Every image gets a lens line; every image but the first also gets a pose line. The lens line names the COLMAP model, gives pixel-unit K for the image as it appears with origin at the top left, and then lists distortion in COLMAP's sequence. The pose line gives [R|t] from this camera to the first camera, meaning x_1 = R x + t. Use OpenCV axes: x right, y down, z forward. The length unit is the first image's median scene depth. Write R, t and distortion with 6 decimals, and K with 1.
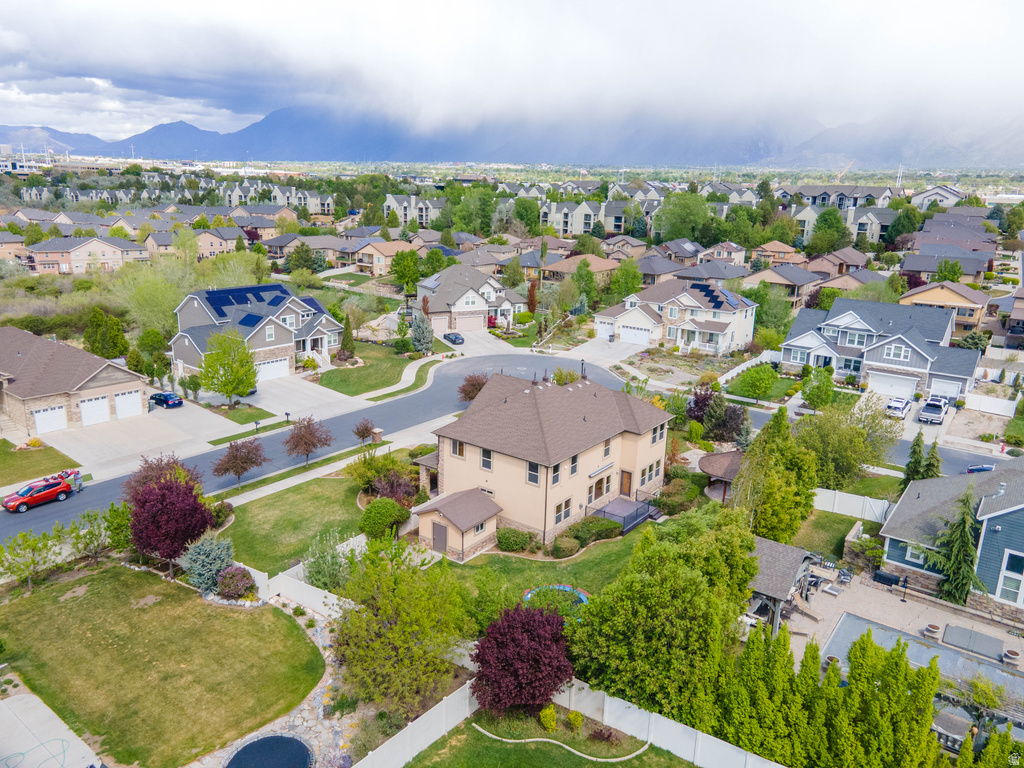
lens RADIAL K [[749.1, 0, 507.2], [0, 749.1, 380.6], [0, 0, 1]] dist [0.047256, -0.008368]
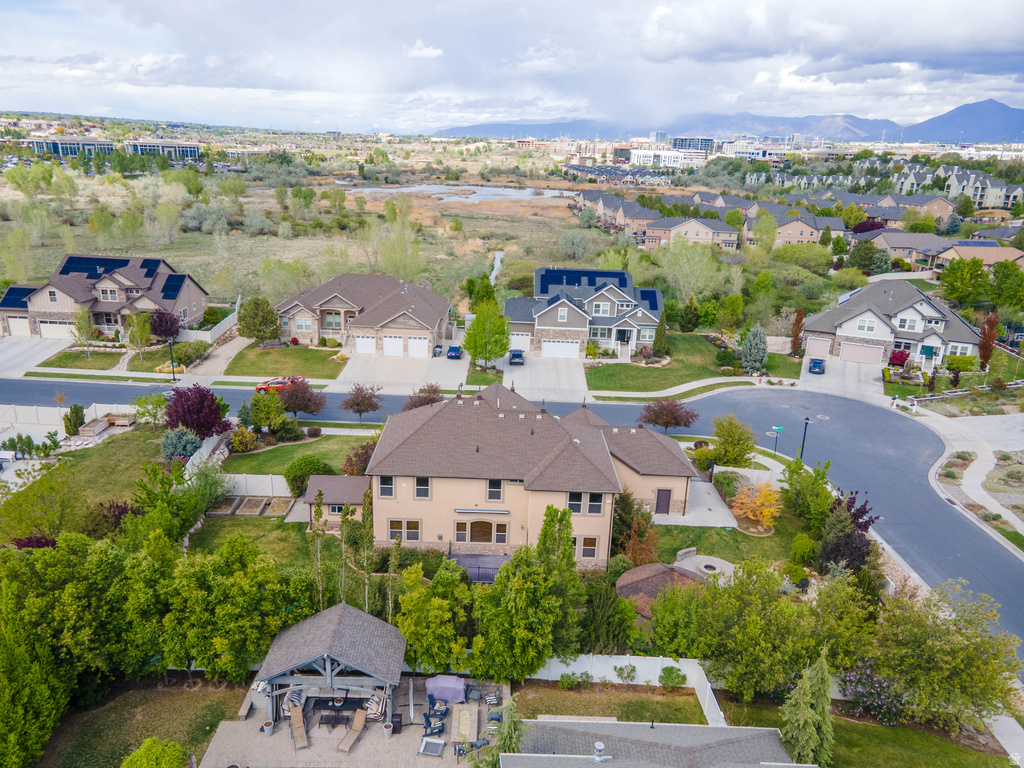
lens RADIAL K [[749.1, 0, 503.2], [0, 749.1, 386.6], [0, 0, 1]] dist [0.047256, -0.008368]
pose [[0.601682, 0.243730, -0.760641, 0.343737], [-0.224139, 0.965563, 0.132094, -0.063498], [0.766642, 0.091011, 0.635592, 0.201460]]
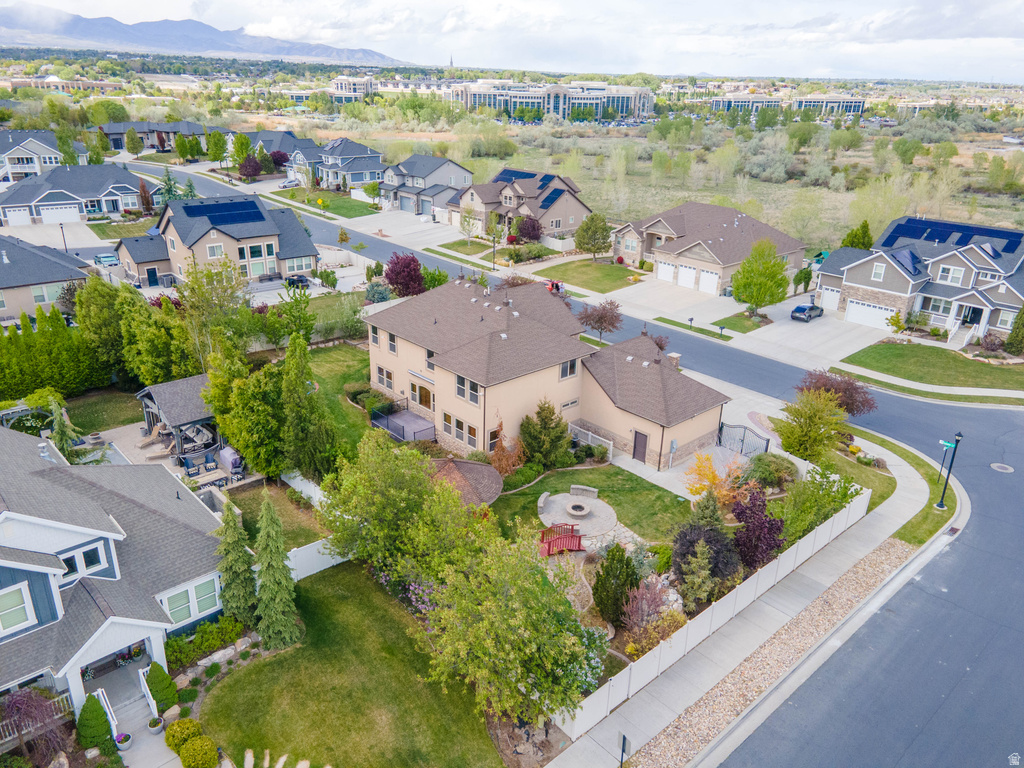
lens RADIAL K [[749.1, 0, 506.8], [0, 749.1, 383.5], [0, 0, 1]] dist [0.047256, -0.008368]
pose [[-0.184276, 0.340045, -0.922178, 0.439892], [-0.280105, 0.881170, 0.380896, -0.118735], [0.942117, 0.328496, -0.067130, 0.520748]]
